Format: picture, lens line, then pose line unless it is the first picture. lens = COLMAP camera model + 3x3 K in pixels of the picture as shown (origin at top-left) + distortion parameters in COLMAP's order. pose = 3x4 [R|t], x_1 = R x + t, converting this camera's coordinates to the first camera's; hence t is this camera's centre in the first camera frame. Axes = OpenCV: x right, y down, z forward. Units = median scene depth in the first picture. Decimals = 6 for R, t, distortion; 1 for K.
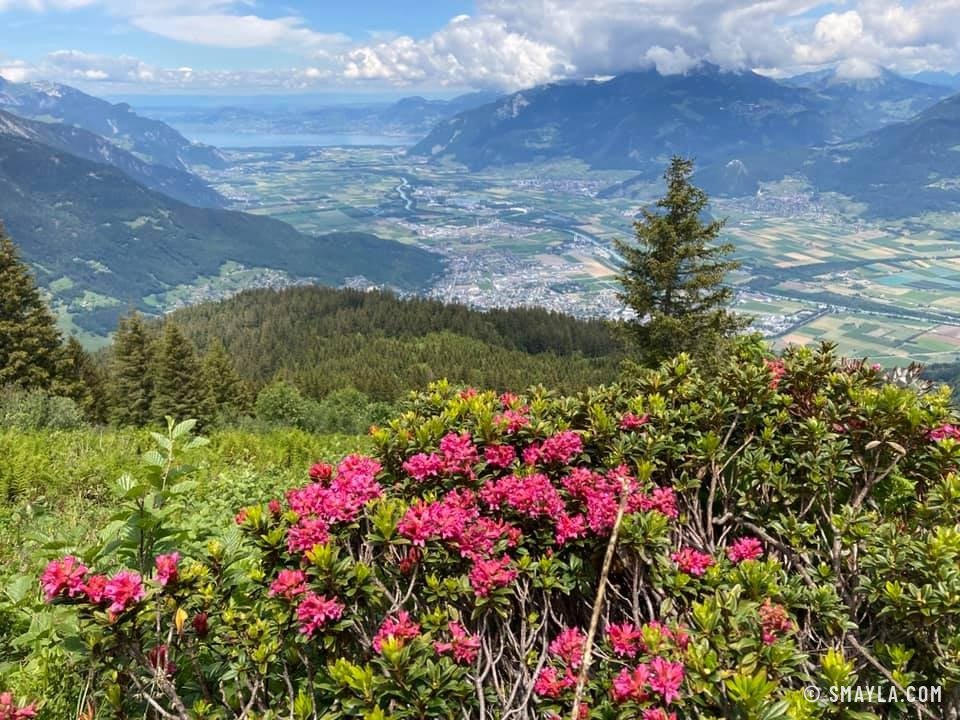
lens RADIAL K [[777.9, 0, 476.5], [0, 777.9, 356.3], [0, 0, 1]] dist [0.032435, -0.022357]
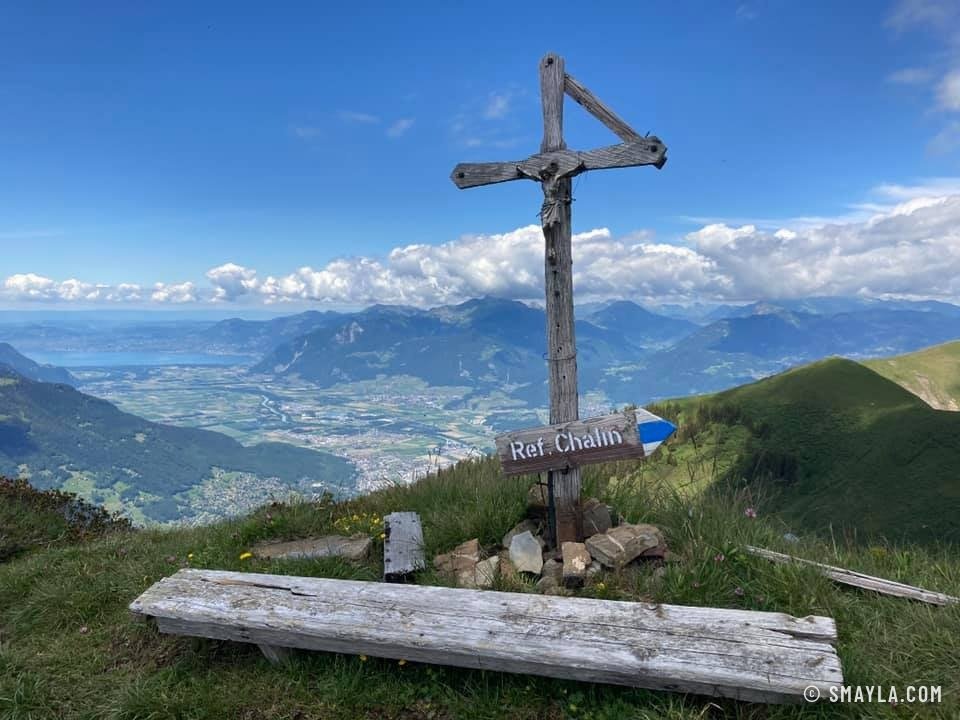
lens RADIAL K [[777.9, 0, 476.5], [0, 777.9, 356.3], [0, 0, 1]] dist [0.032435, -0.022357]
pose [[0.964067, -0.000308, 0.265660, -0.107131], [0.070406, 0.964539, -0.254379, 0.024554], [-0.256161, 0.263942, 0.929901, -0.139716]]
